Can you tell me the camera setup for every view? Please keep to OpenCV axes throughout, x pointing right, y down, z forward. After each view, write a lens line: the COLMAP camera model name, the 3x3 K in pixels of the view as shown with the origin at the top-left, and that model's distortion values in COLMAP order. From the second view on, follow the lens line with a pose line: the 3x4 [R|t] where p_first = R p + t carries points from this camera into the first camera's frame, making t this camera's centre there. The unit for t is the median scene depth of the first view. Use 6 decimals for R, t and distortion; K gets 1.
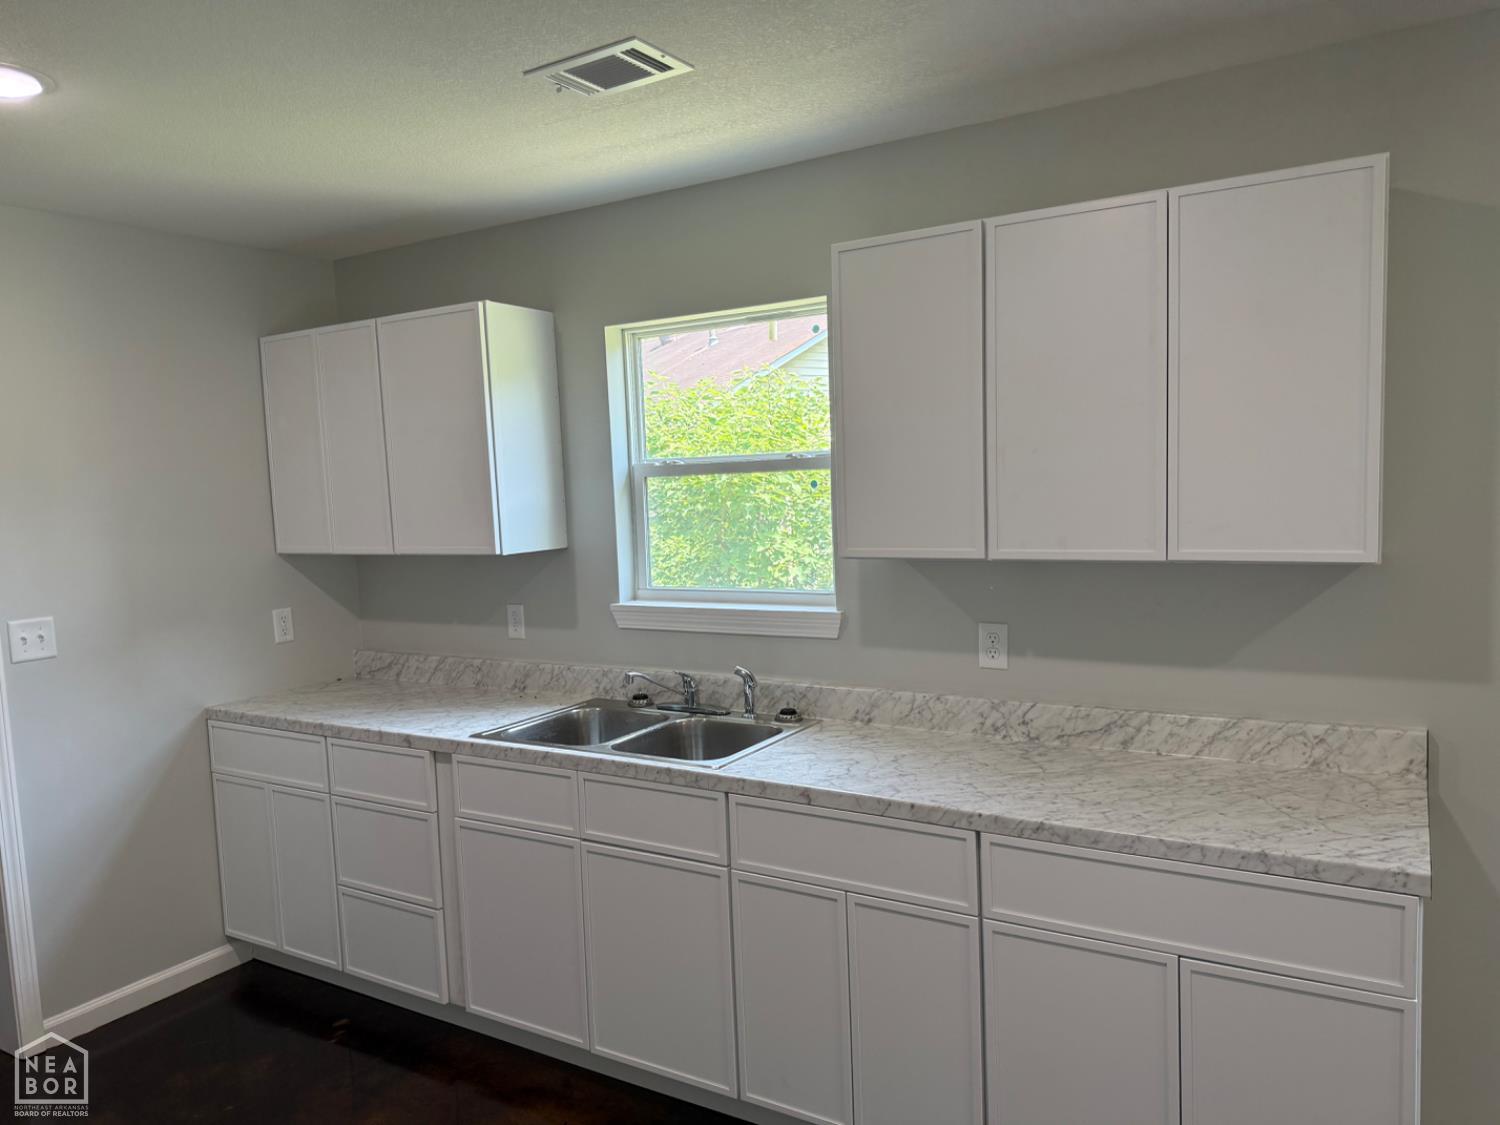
lens RADIAL K [[1064.9, 0, 746.7], [0, 1064.9, 579.3], [0, 0, 1]] dist [0.092287, -0.114622]
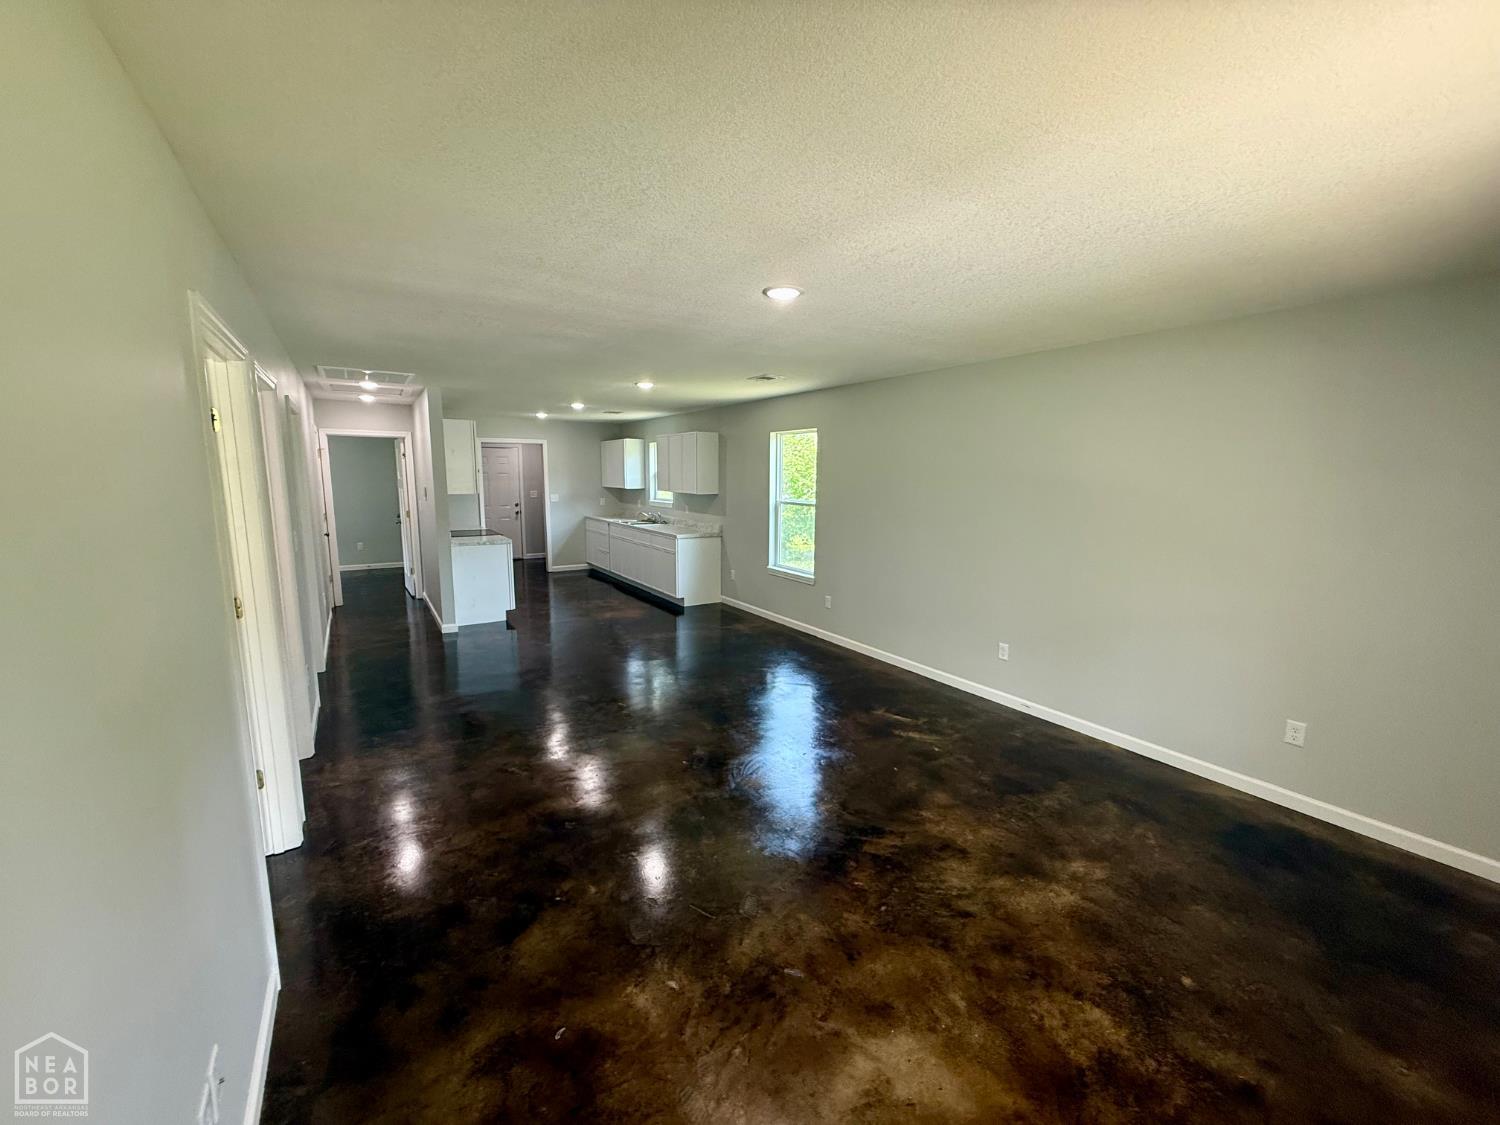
lens RADIAL K [[597.5, 0, 750.0], [0, 597.5, 562.5], [0, 0, 1]] dist [0.000064, 0.000017]
pose [[0.905567, 0.109572, -0.409808, 1.581954], [-0.083265, 0.993184, 0.081559, 0.049359], [0.415951, -0.039734, 0.908519, -1.426449]]
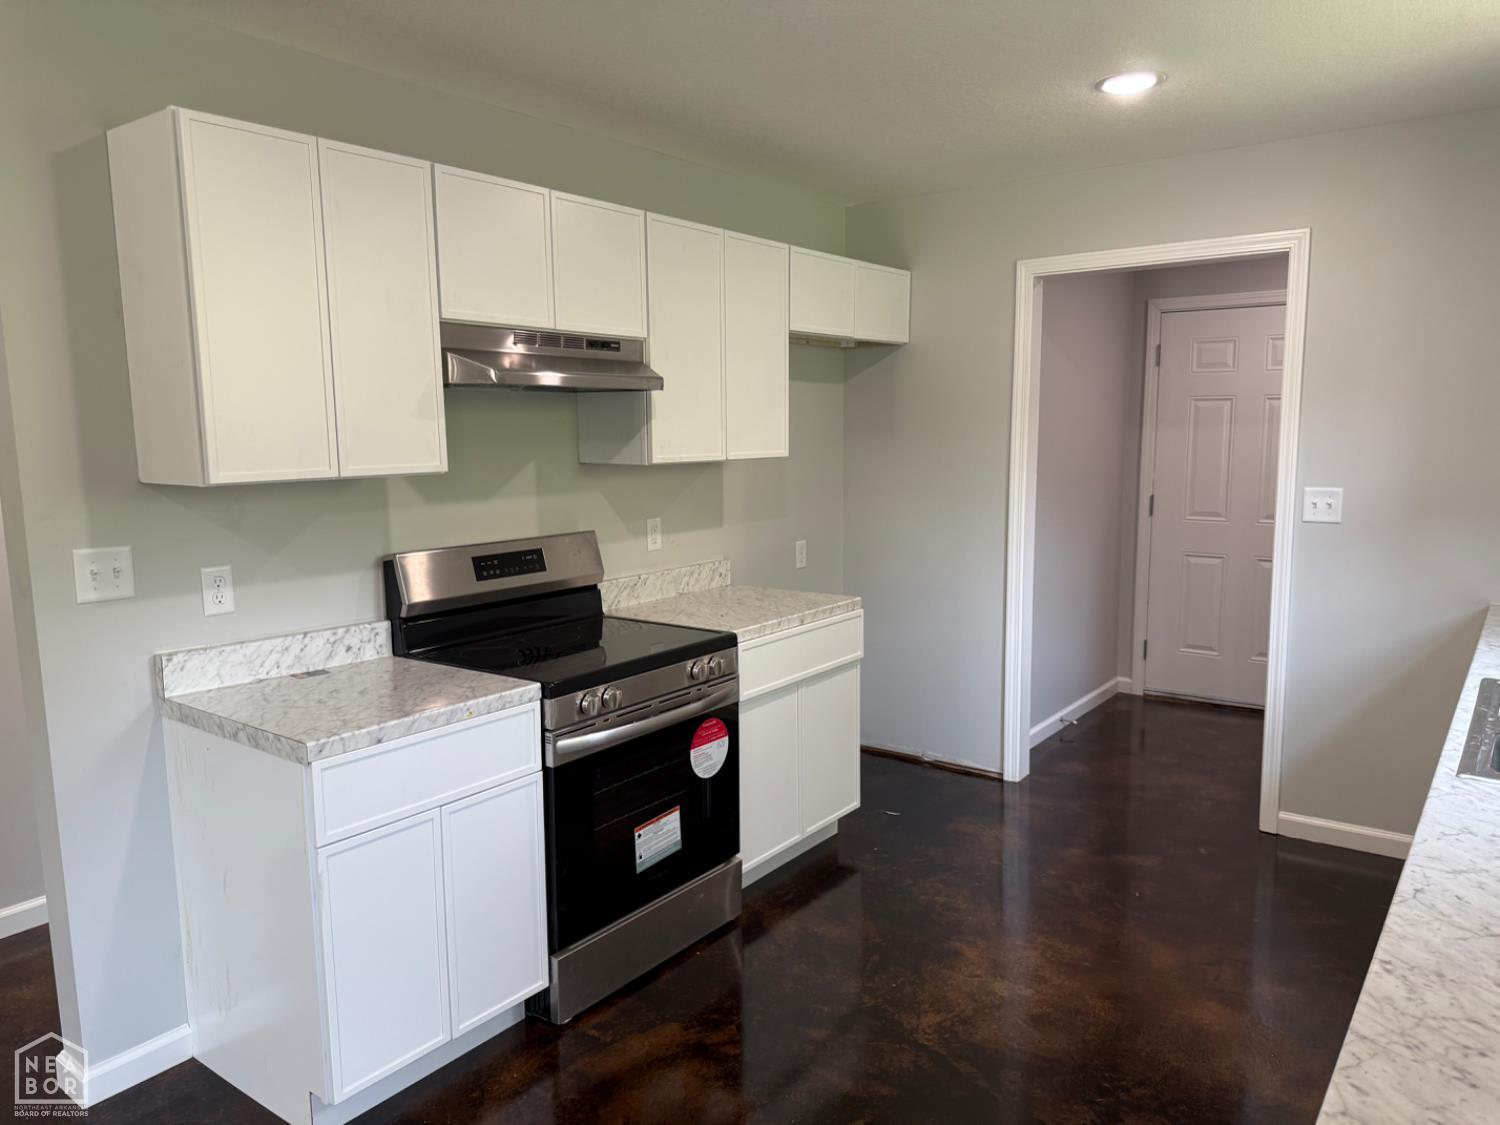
lens RADIAL K [[1064.9, 0, 746.7], [0, 1064.9, 579.3], [0, 0, 1]] dist [0.092287, -0.114622]
pose [[-0.083548, 0.186880, -0.978824, 0.577748], [-0.077889, 0.978028, 0.193376, -0.046252], [0.993455, 0.092396, -0.067156, 0.460564]]
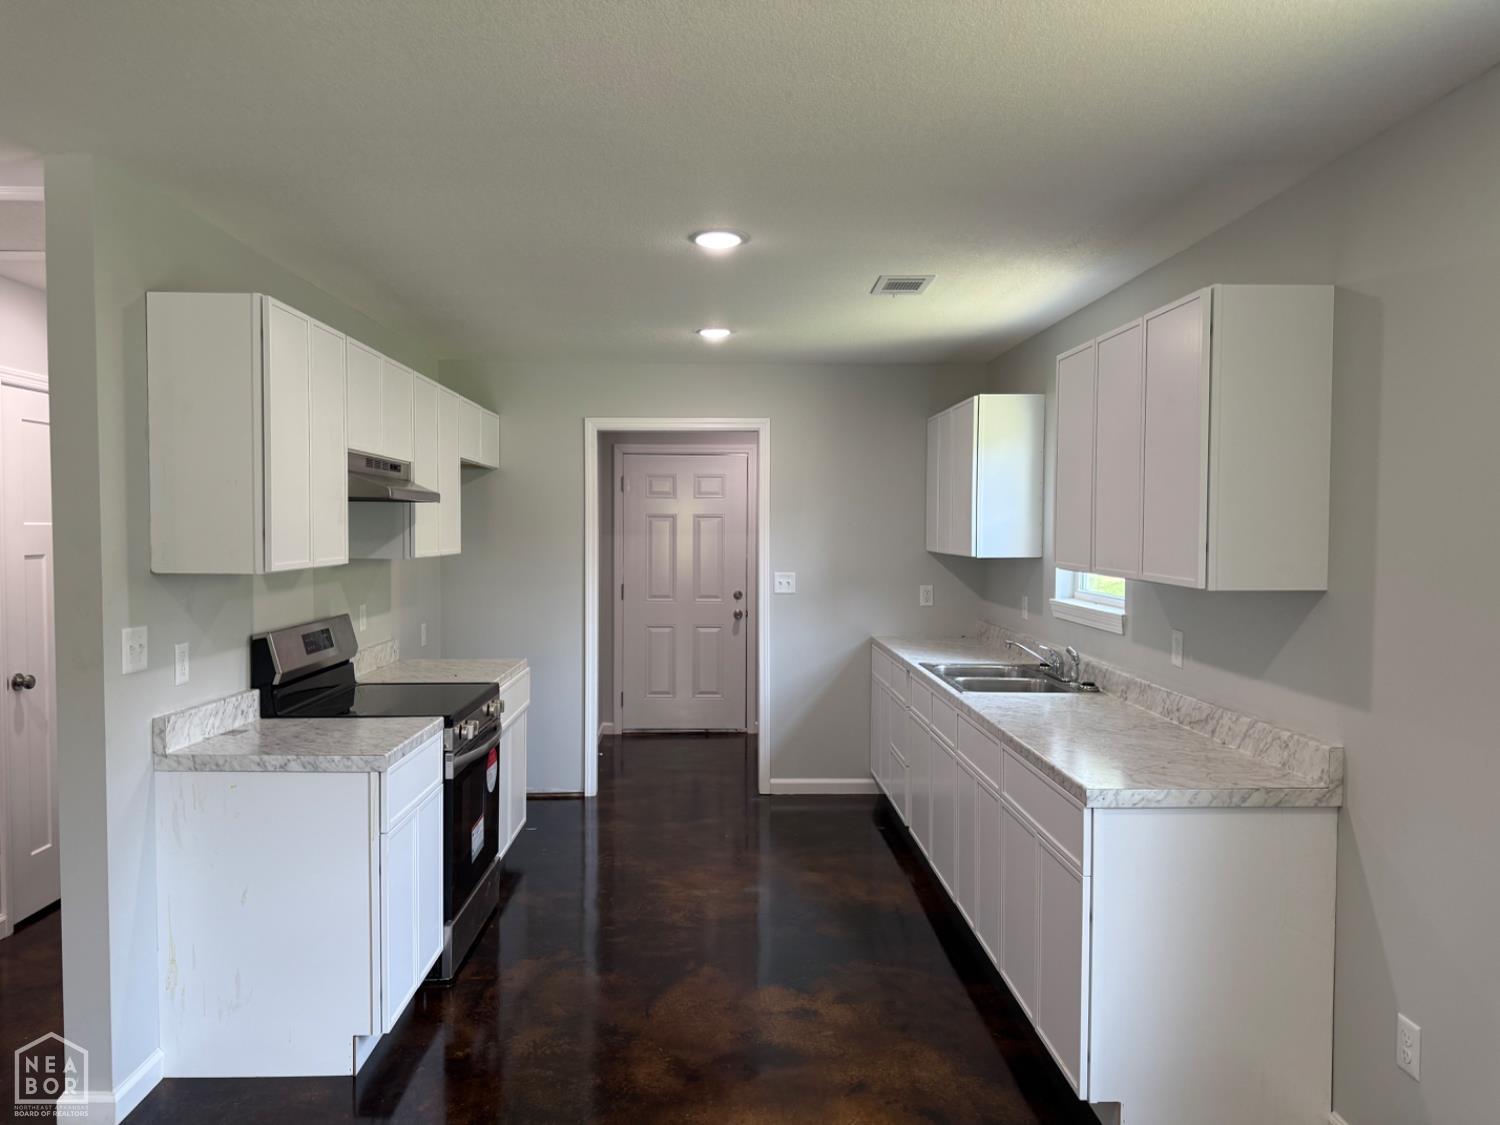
lens RADIAL K [[1044.6, 0, 750.0], [0, 1044.6, 562.5], [0, 0, 1]] dist [-0.005439, -0.002654]
pose [[0.554917, 0.071768, -0.828804, 0.873100], [-0.103393, 0.994497, 0.016890, -0.007354], [0.825456, 0.076320, 0.559284, -0.111313]]
